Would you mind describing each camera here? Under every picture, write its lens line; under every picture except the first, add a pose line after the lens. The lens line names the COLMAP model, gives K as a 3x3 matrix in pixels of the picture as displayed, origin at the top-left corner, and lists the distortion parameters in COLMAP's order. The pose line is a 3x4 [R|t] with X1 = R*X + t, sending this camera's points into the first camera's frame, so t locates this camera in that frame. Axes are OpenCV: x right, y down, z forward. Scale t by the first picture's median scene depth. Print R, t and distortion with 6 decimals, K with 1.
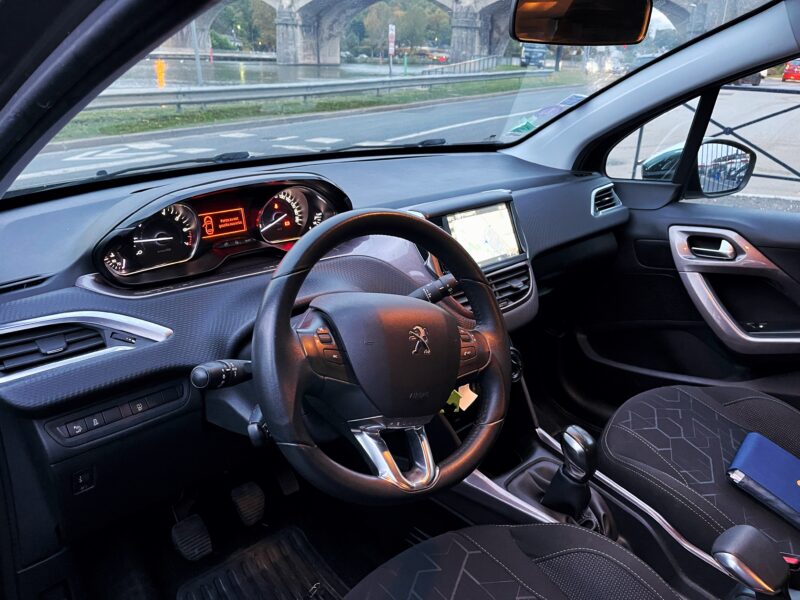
lens RADIAL K [[612.0, 0, 400.0], [0, 612.0, 300.0], [0, 0, 1]] dist [0.086889, -0.146762]
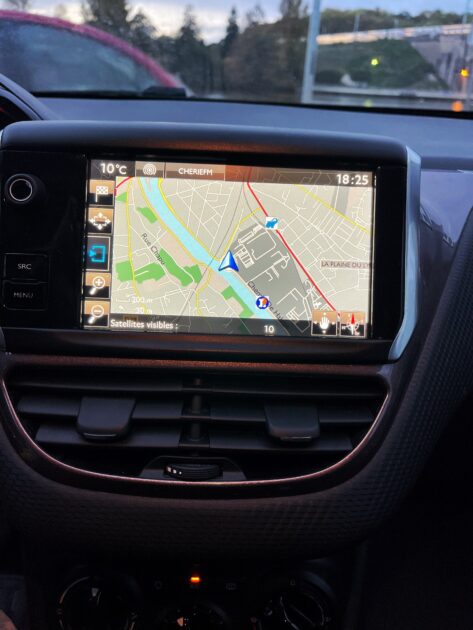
lens RADIAL K [[481.9, 0, 239.5], [0, 481.9, 303.2], [0, 0, 1]] dist [0.086889, -0.146762]
pose [[0.732752, 0.287463, -0.616798, 0.312661], [-0.275703, 0.954081, 0.117123, -0.108690], [0.622143, 0.084231, 0.778359, 0.818457]]
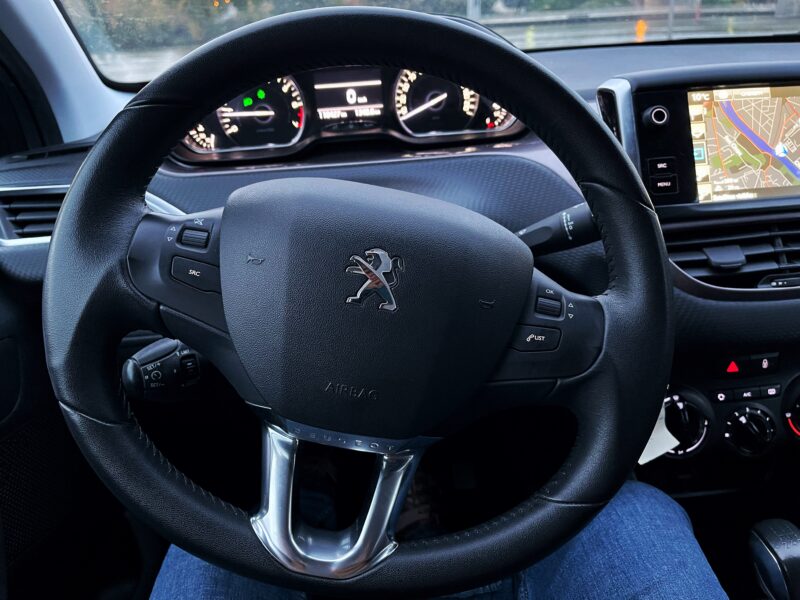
lens RADIAL K [[611.8, 0, 404.2], [0, 611.8, 299.0], [0, 0, 1]] dist [0.080875, -0.138371]
pose [[0.782633, 0.185294, -0.594266, 0.222270], [-0.157517, 0.982550, 0.098917, 0.021151], [0.602224, 0.016191, 0.798163, 0.428617]]
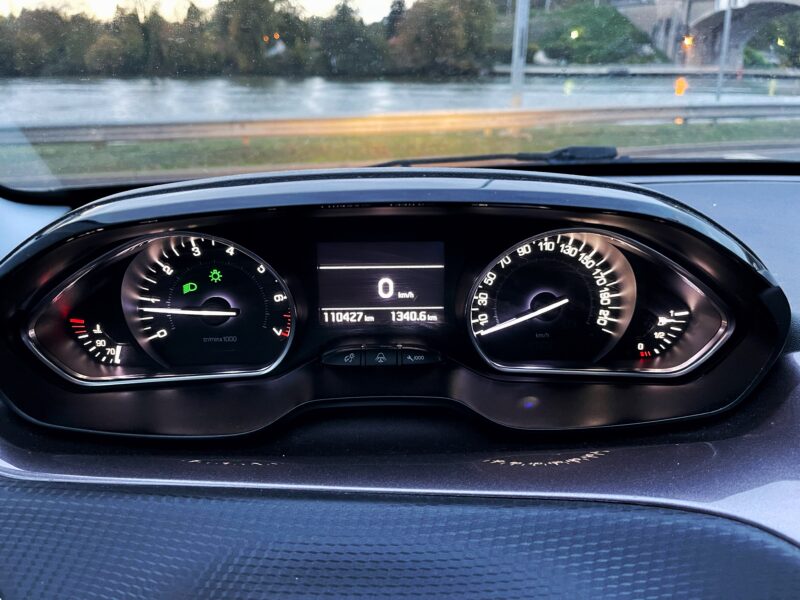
lens RADIAL K [[608.6, 0, 422.2], [0, 608.6, 297.5], [0, 0, 1]] dist [0.084457, -0.137687]
pose [[0.745733, 0.209774, -0.632359, -0.024713], [-0.227919, 0.972197, 0.053728, -0.139481], [0.626048, 0.104060, 0.772810, 0.669432]]
